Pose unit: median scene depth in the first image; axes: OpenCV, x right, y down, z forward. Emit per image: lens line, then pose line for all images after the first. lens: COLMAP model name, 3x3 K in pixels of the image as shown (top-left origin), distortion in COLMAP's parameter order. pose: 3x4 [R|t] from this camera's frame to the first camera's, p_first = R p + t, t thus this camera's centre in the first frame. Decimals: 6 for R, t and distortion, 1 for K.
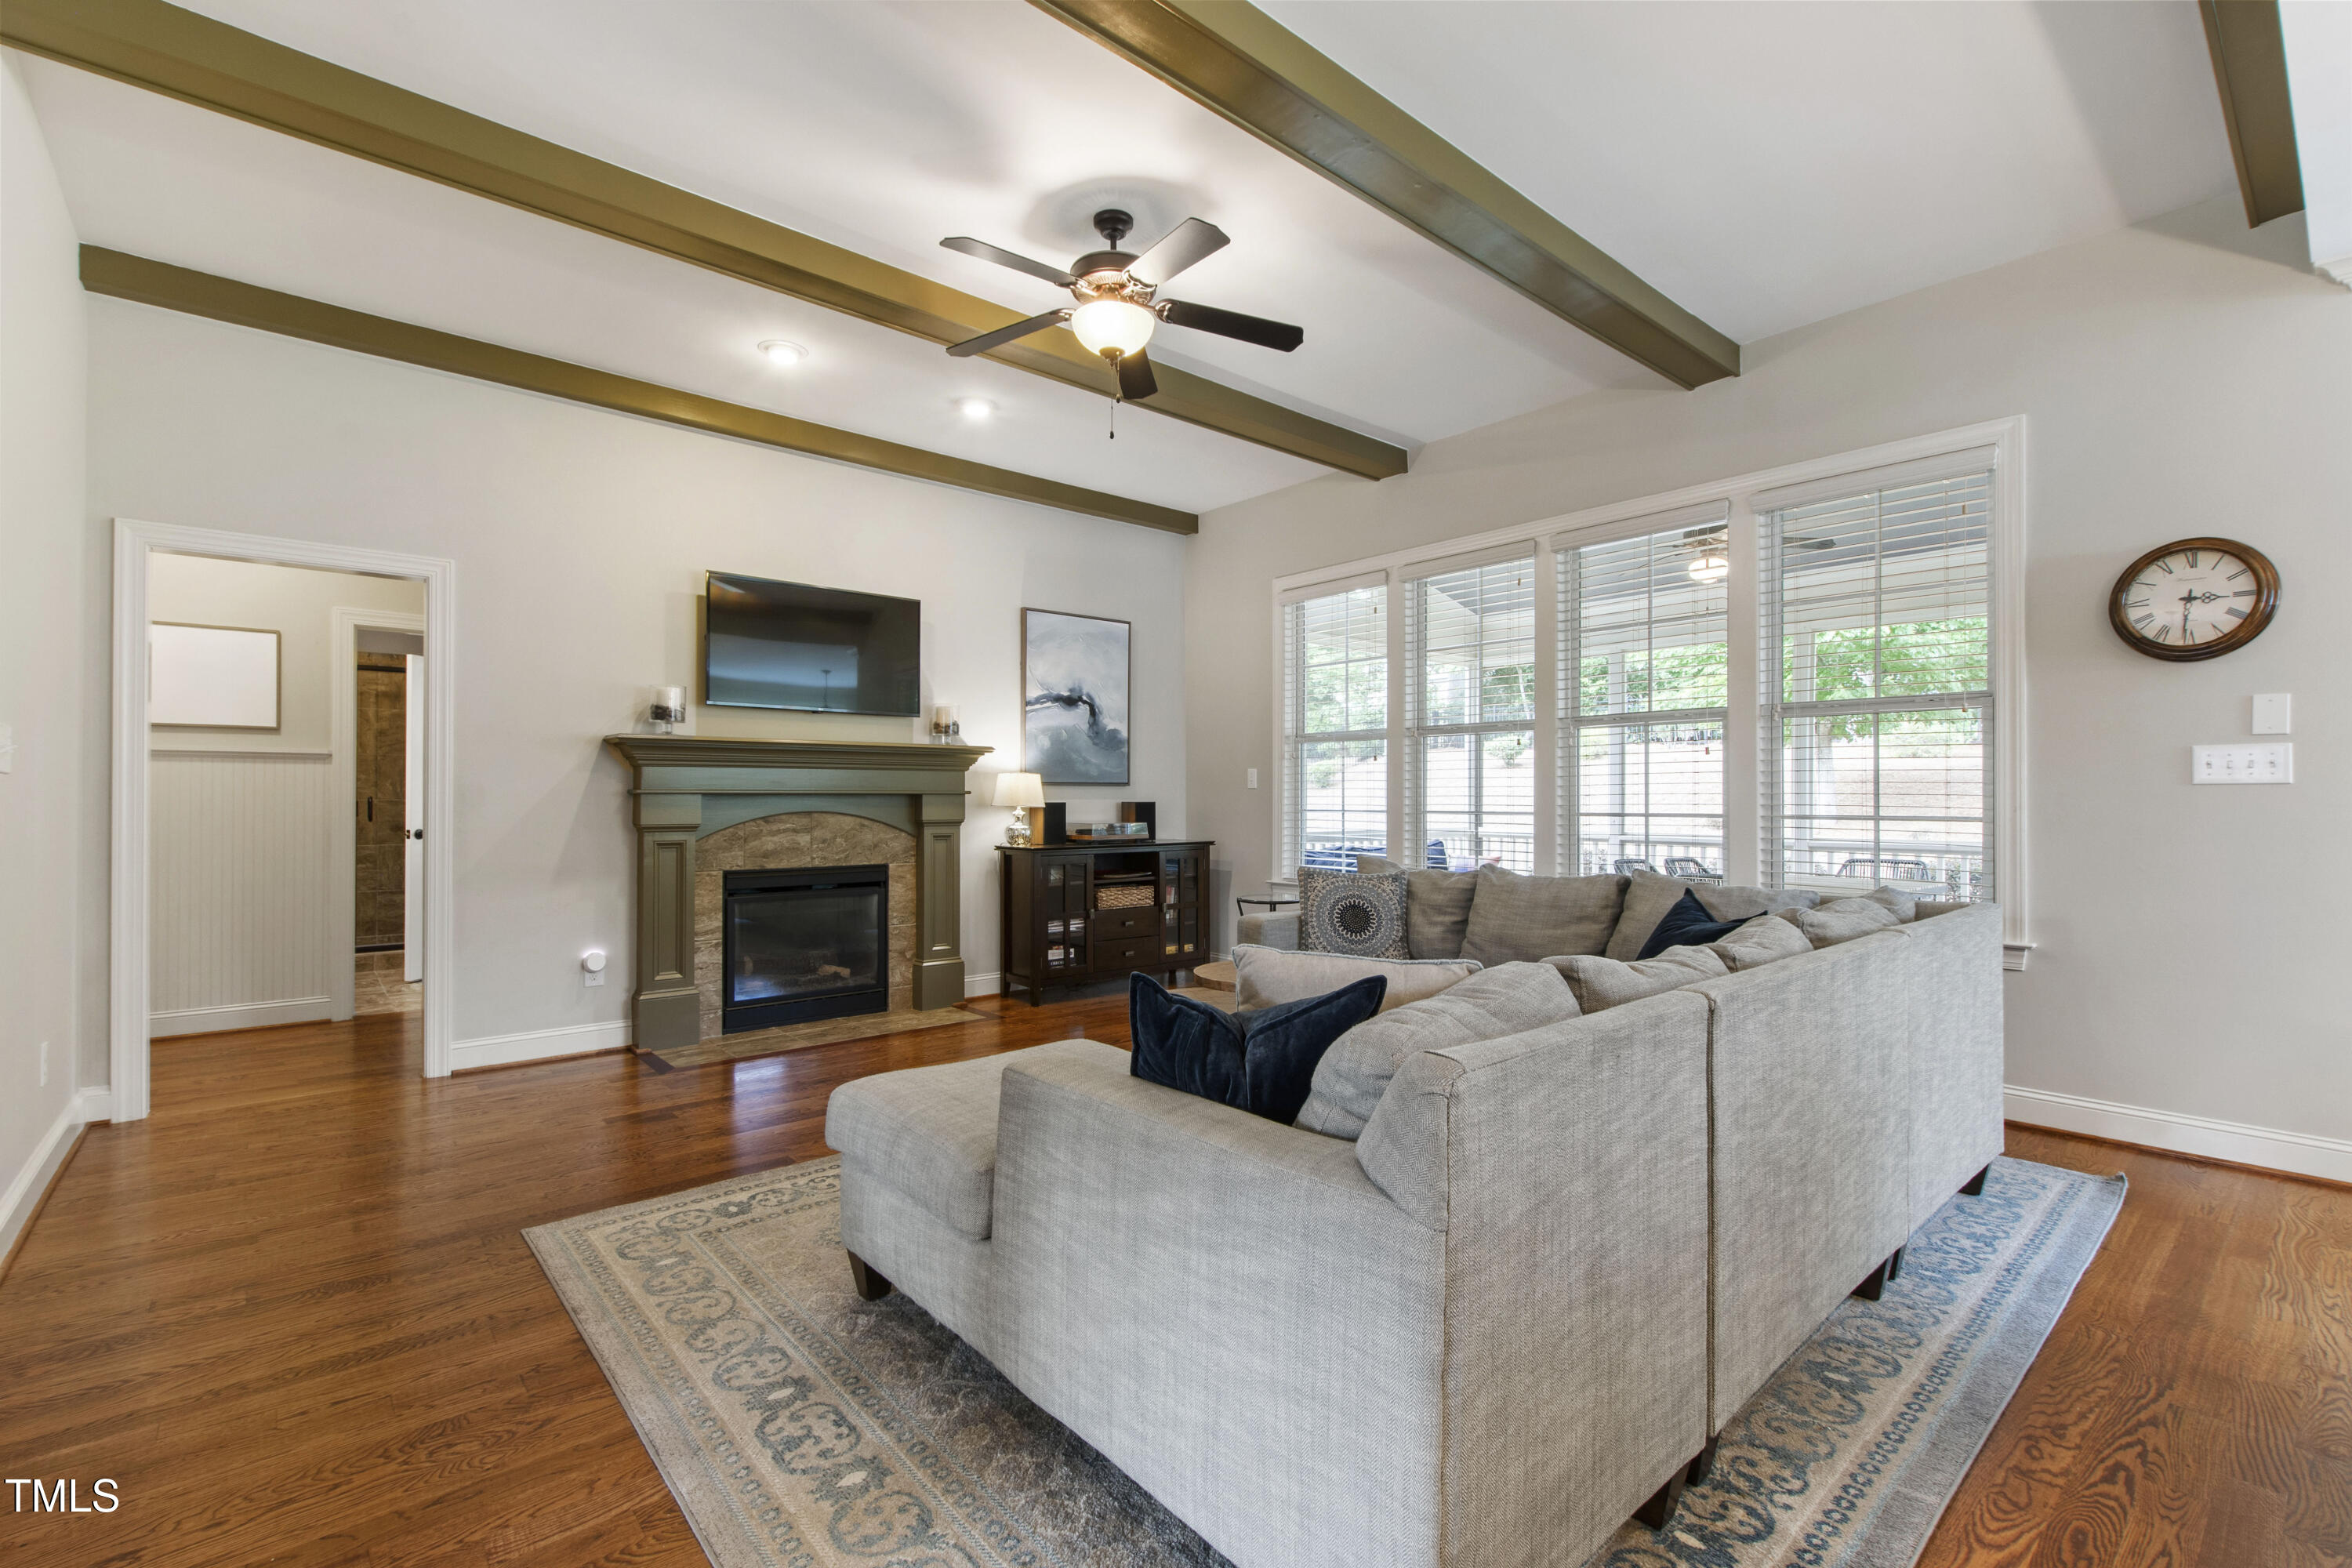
lens RADIAL K [[1032.0, 0, 1190.1], [0, 1032.0, 801.4], [0, 0, 1]] dist [0.007534, -0.004642]
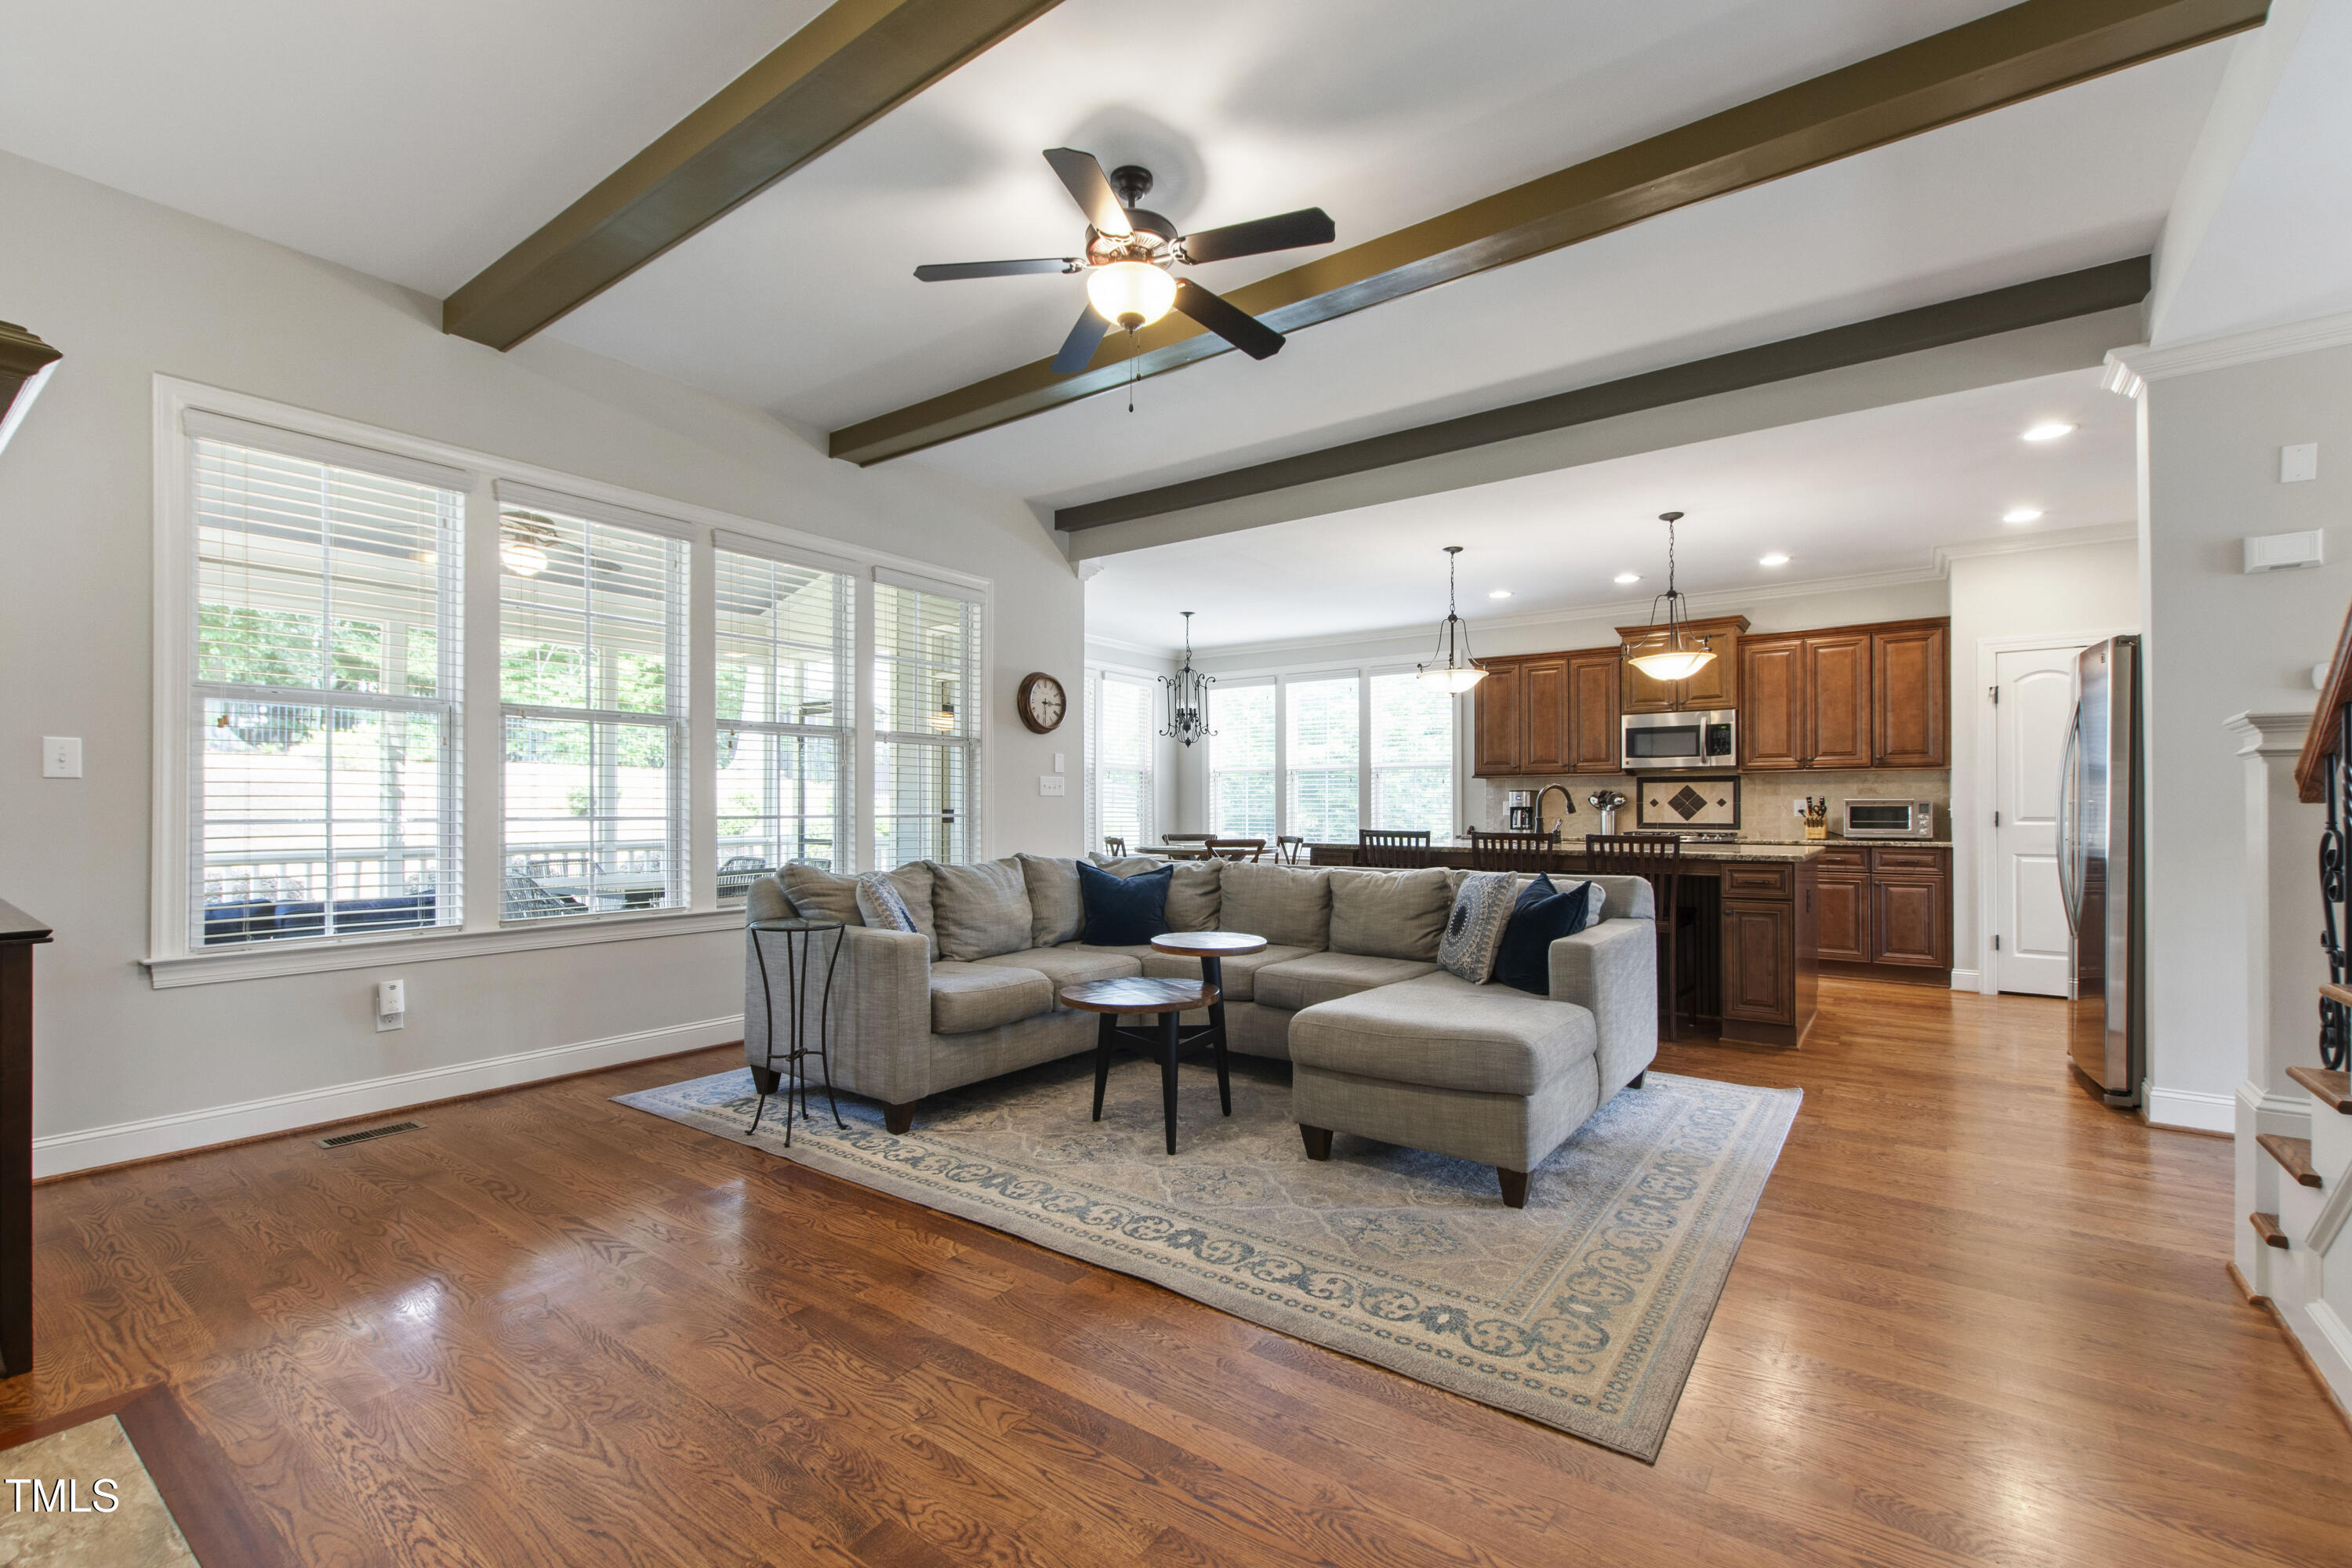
lens RADIAL K [[1032.0, 0, 1147.4], [0, 1032.0, 798.5], [0, 0, 1]] dist [0.007534, -0.004642]
pose [[-0.206275, 0.007223, 0.978468, -0.673236], [0.001843, 0.999974, -0.006993, 0.002257], [-0.978492, 0.000361, -0.206282, 0.797575]]
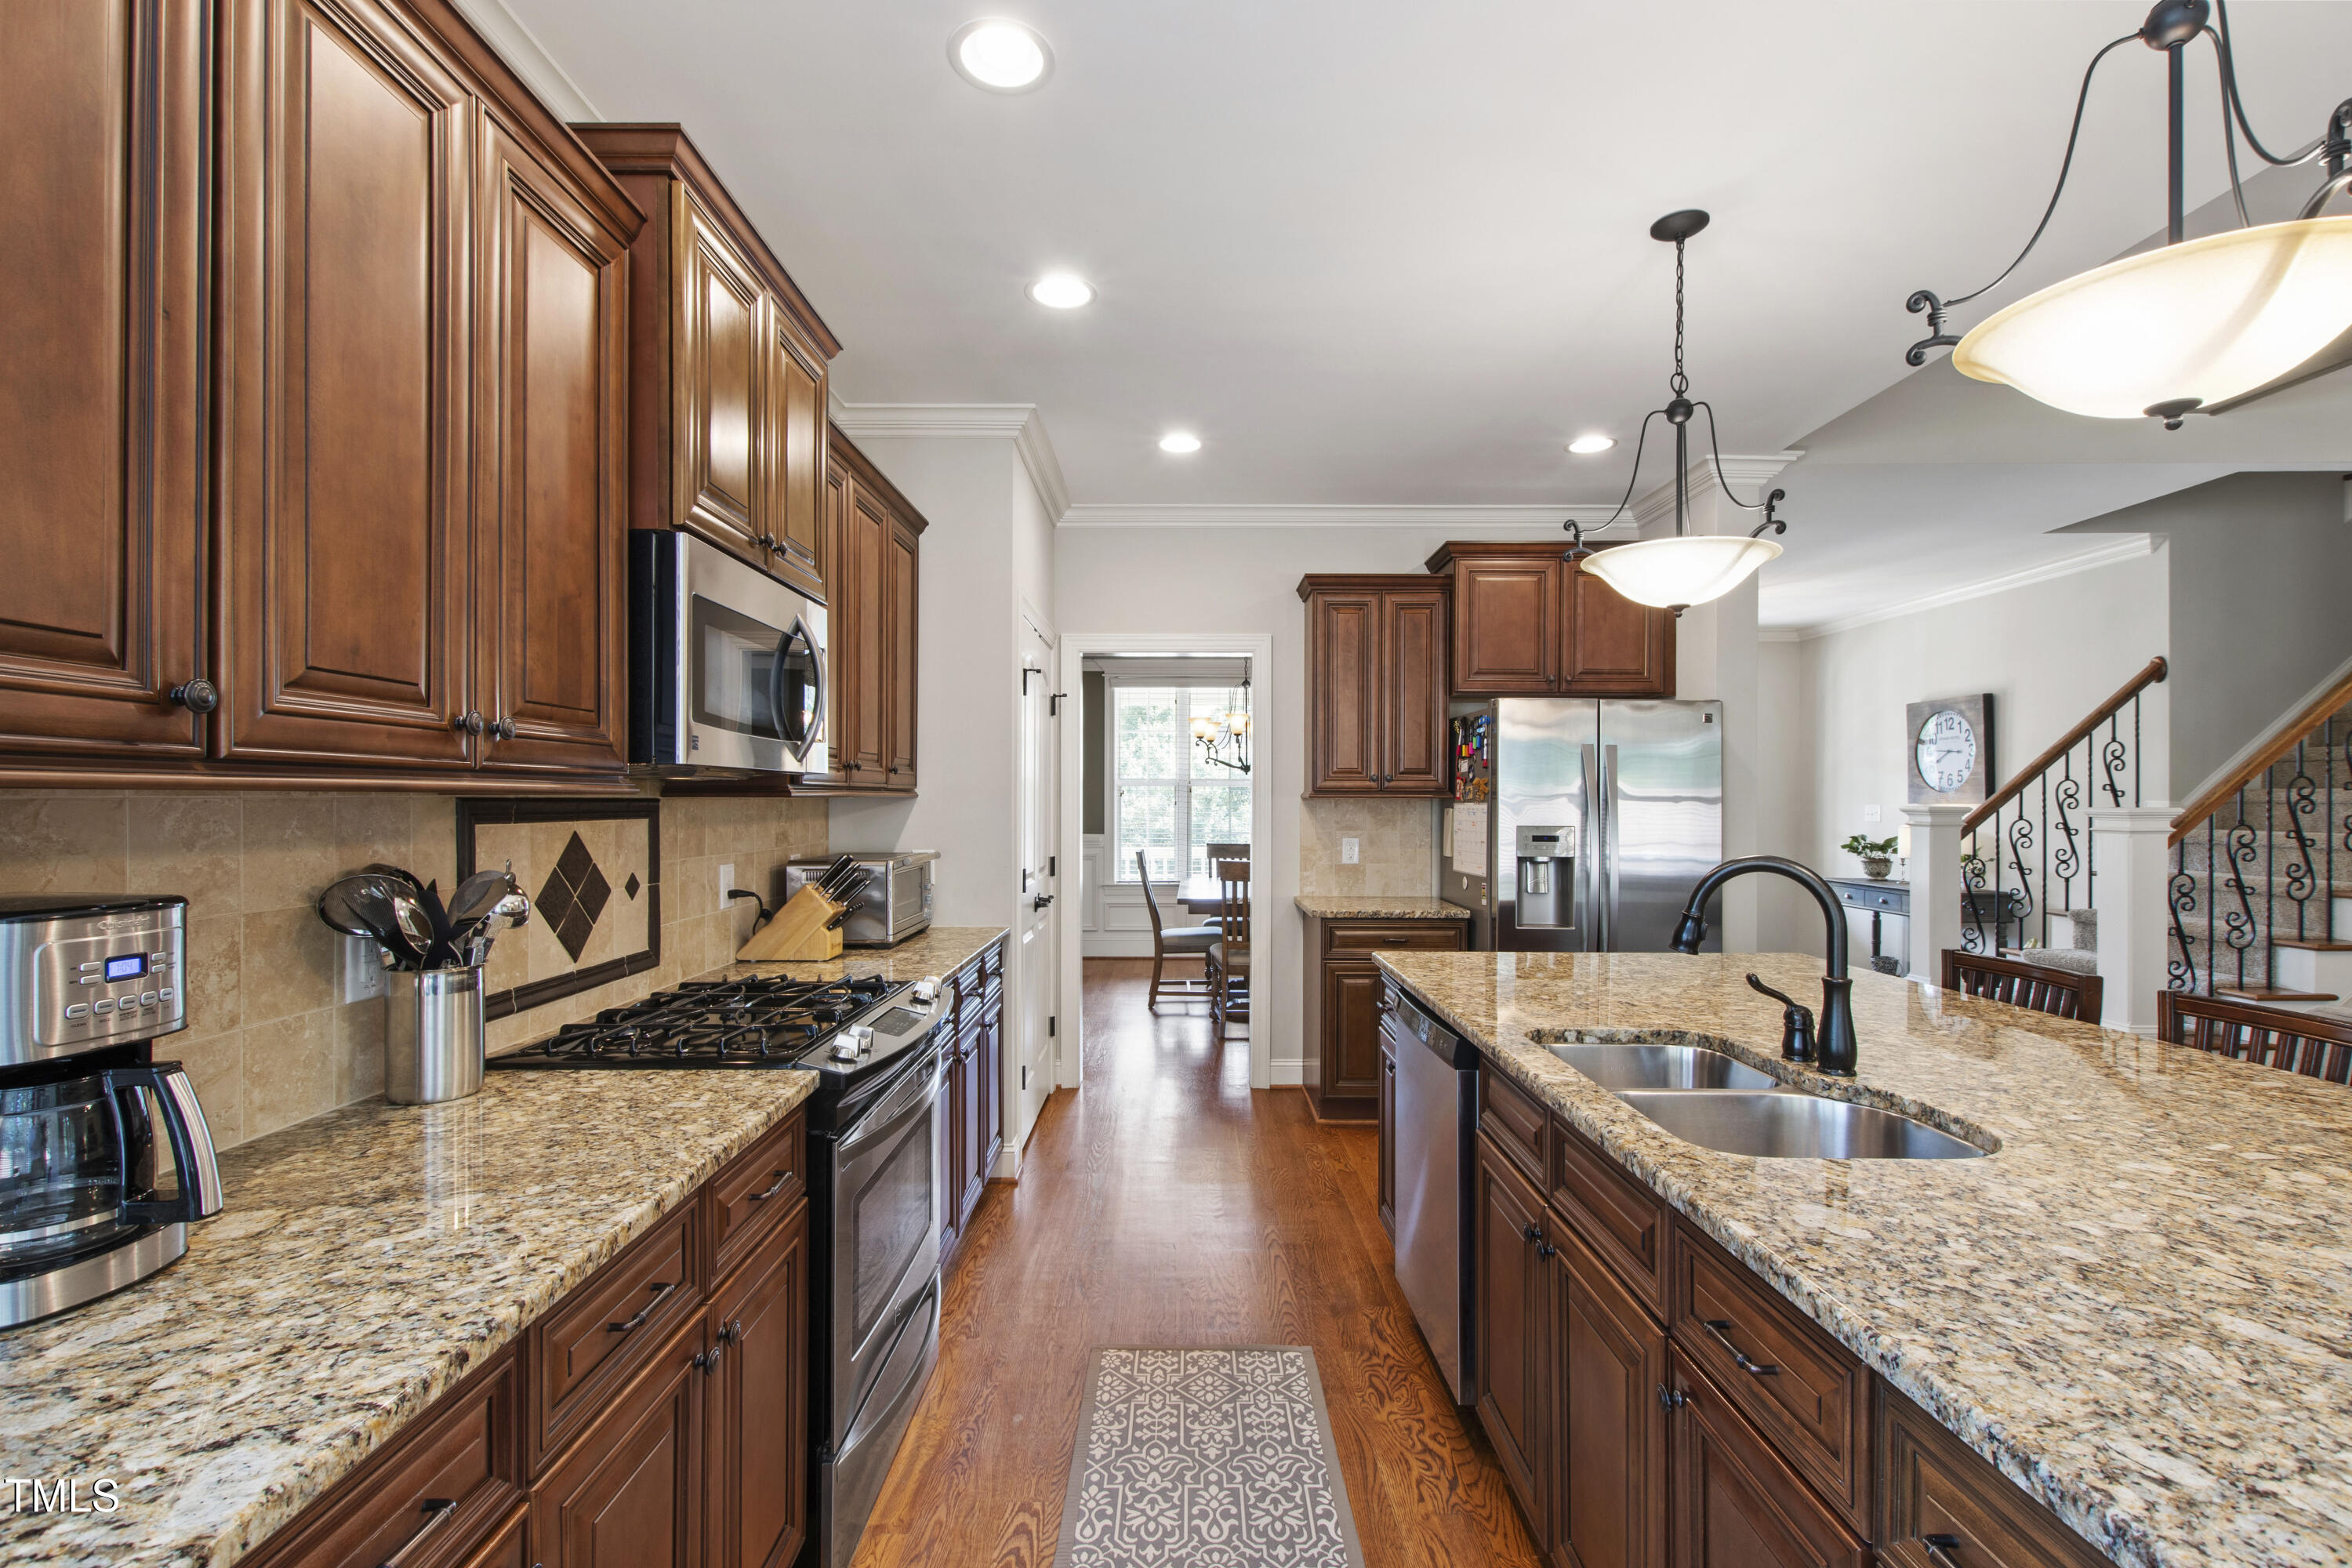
lens RADIAL K [[1032.0, 0, 1194.4], [0, 1032.0, 799.3], [0, 0, 1]] dist [0.007534, -0.004642]
pose [[-0.651078, -0.002509, -0.759007, 0.839250], [-0.005687, 0.999983, 0.001573, -0.042338], [0.758990, 0.005341, -0.651081, 0.146034]]
